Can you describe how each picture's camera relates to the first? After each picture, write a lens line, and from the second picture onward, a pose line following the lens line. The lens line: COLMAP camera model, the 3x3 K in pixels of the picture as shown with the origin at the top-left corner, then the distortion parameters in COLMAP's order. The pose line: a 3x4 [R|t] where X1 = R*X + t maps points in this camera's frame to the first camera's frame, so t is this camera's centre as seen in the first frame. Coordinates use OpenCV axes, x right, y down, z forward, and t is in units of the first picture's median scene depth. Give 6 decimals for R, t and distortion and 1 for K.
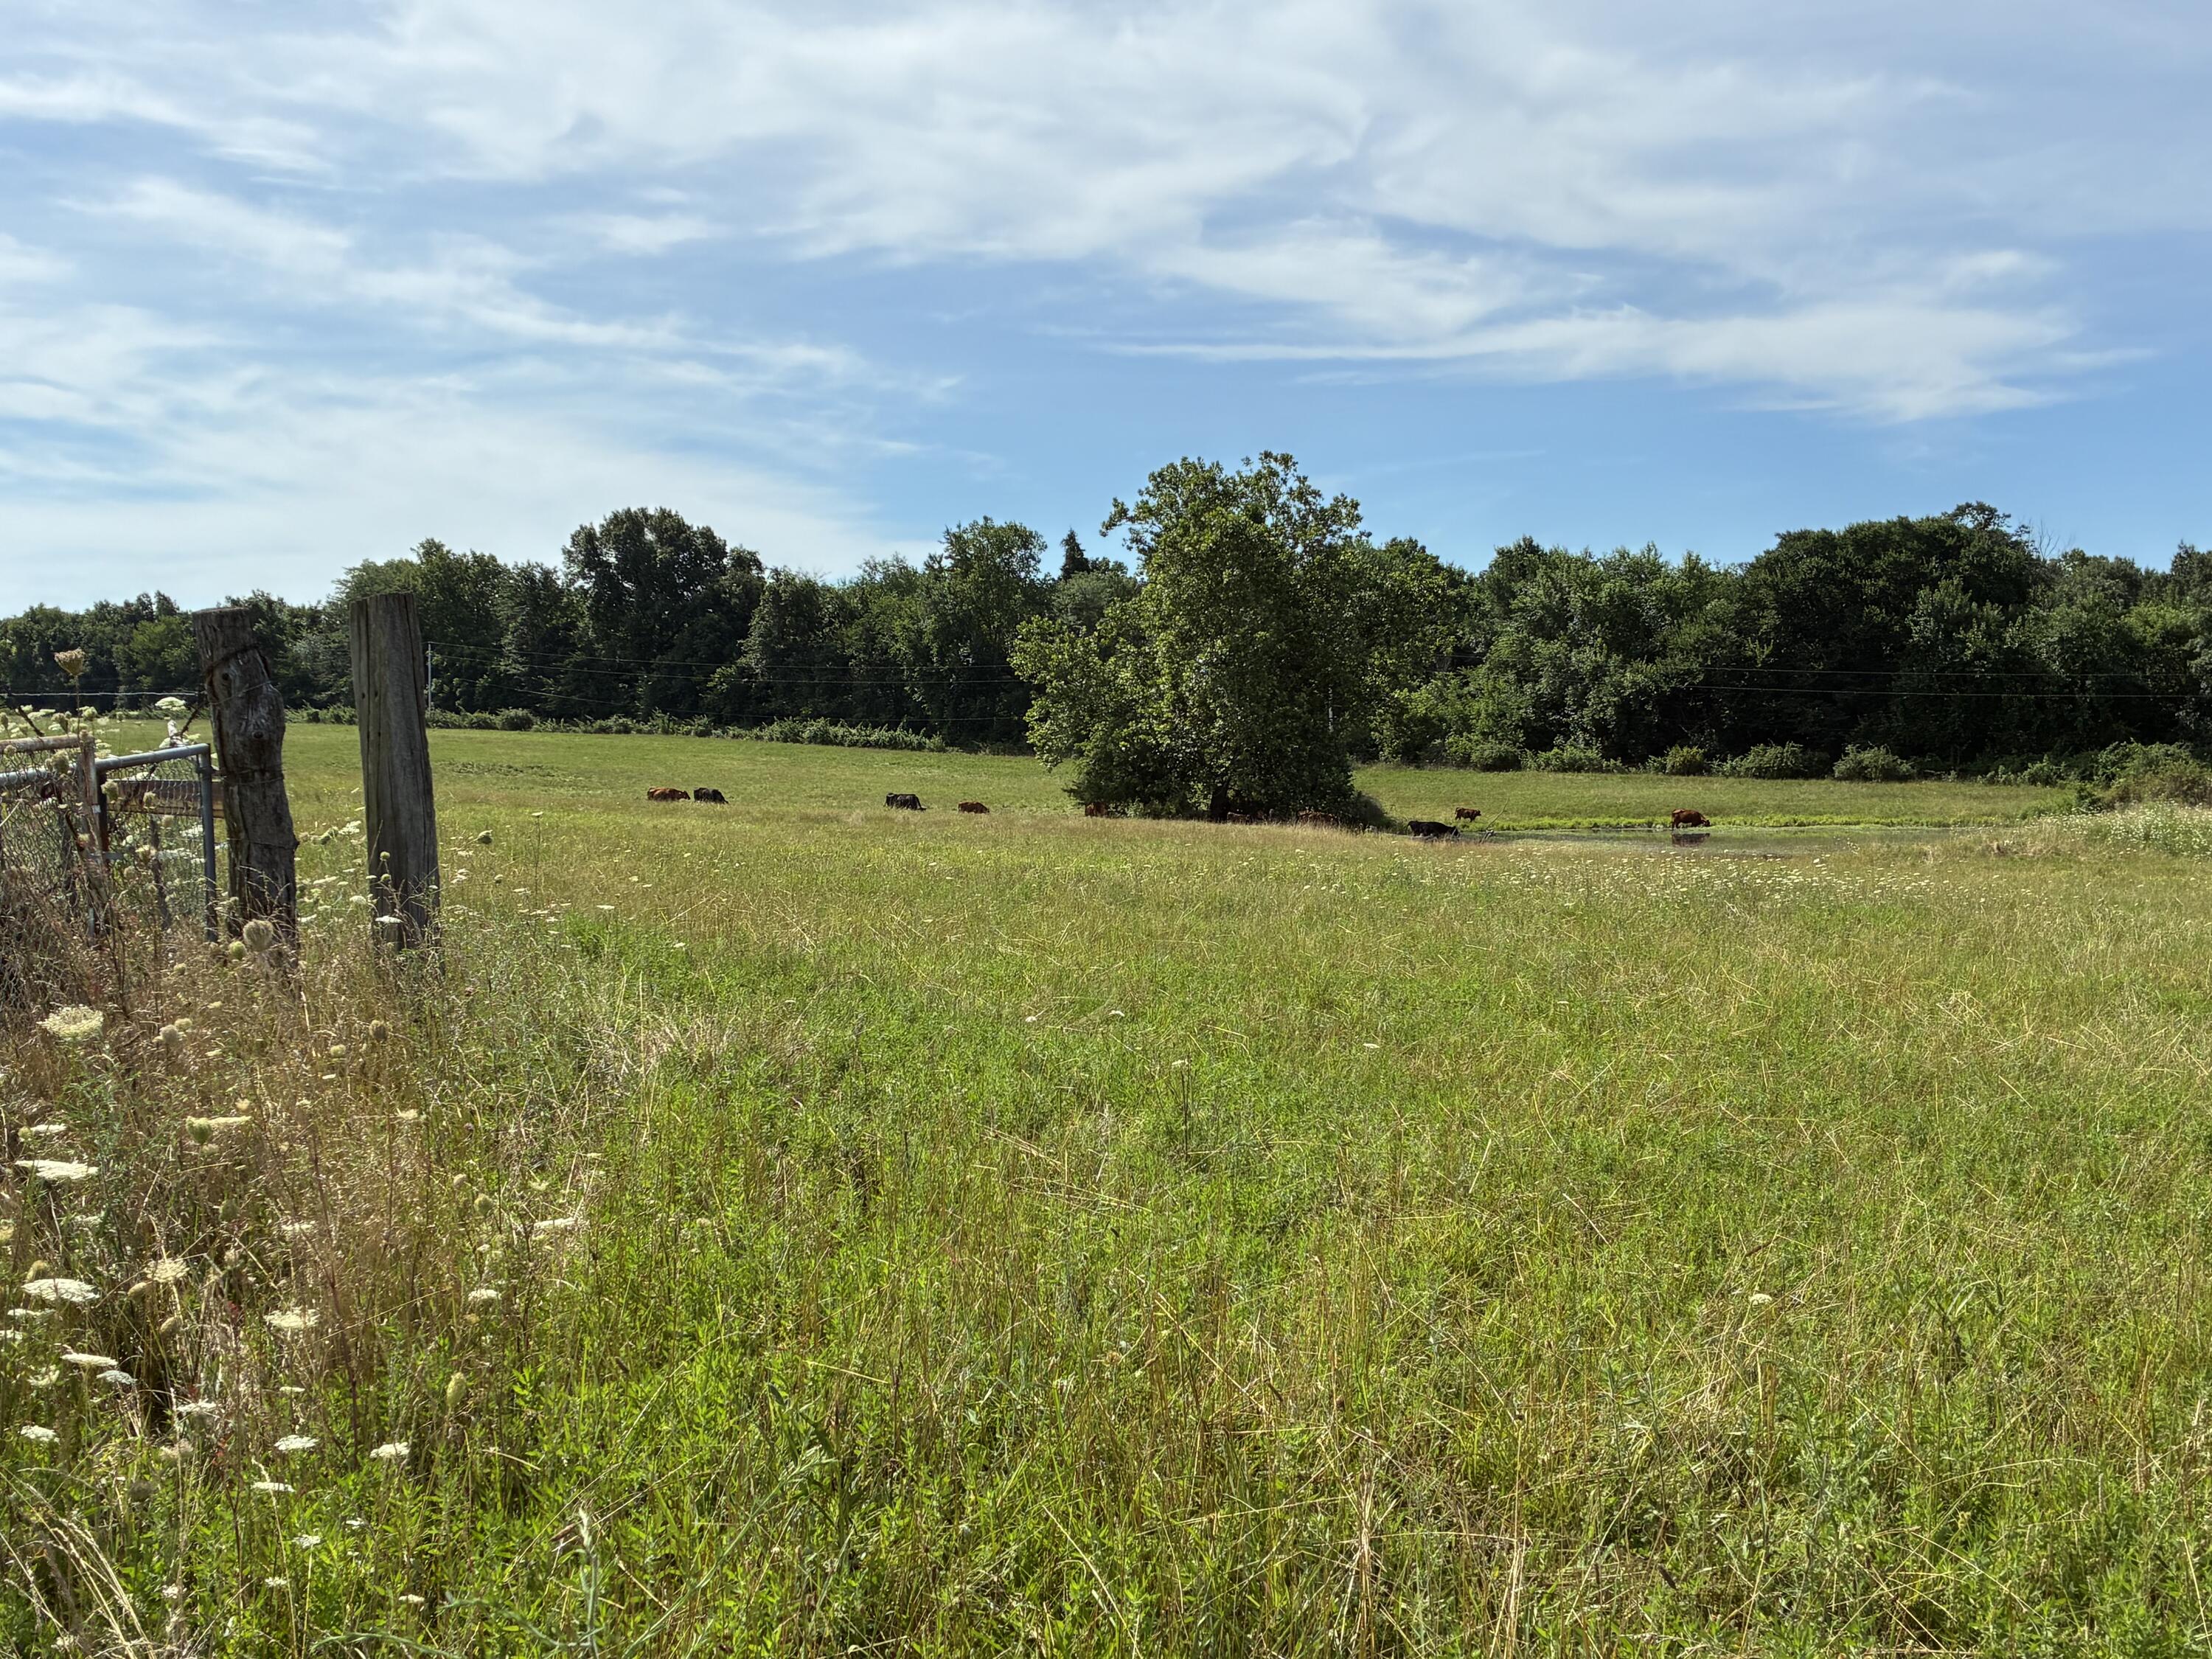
lens RADIAL K [[2382.0, 0, 1106.0], [0, 2382.0, 829.5], [0, 0, 1]] dist [0.004995, -0.012831]
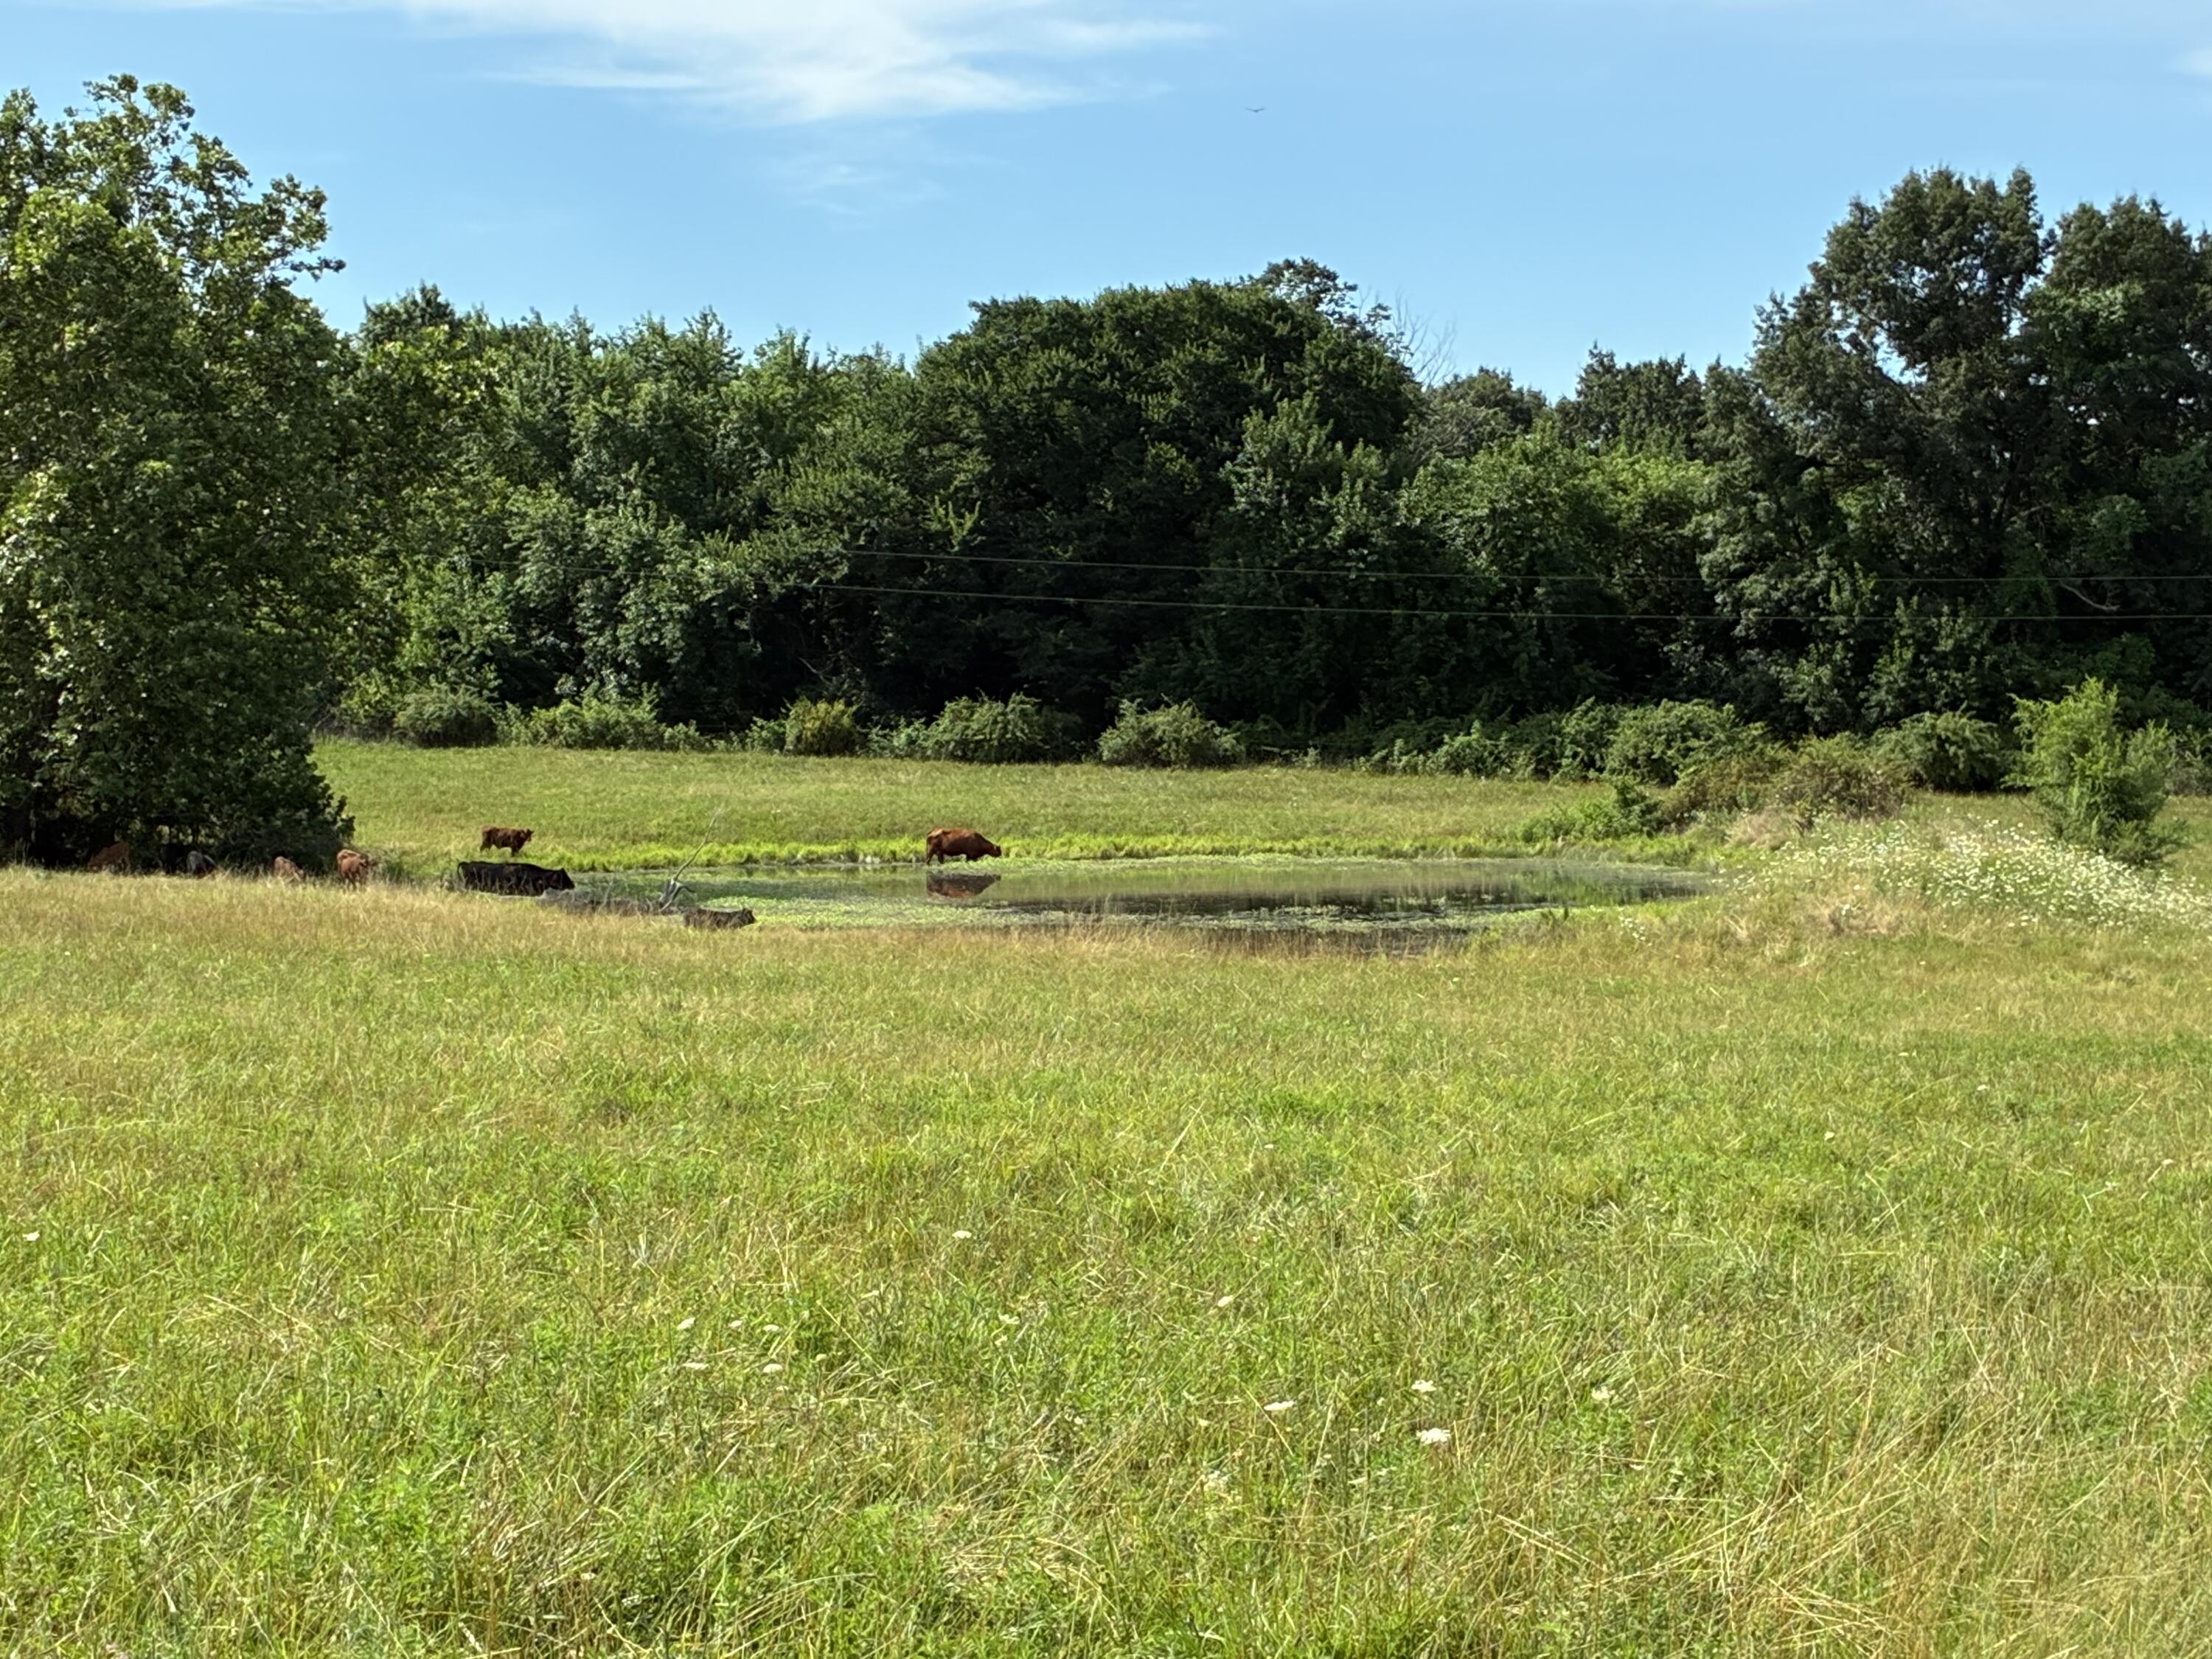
lens RADIAL K [[4265.5, 0, 1106.0], [0, 4265.5, 829.5], [0, 0, 1]] dist [0.225405, -0.411456]
pose [[0.920349, -0.007371, 0.391028, -0.068964], [0.007098, 0.999973, 0.002144, -0.007898], [-0.391033, 0.000802, 0.920376, 0.106296]]
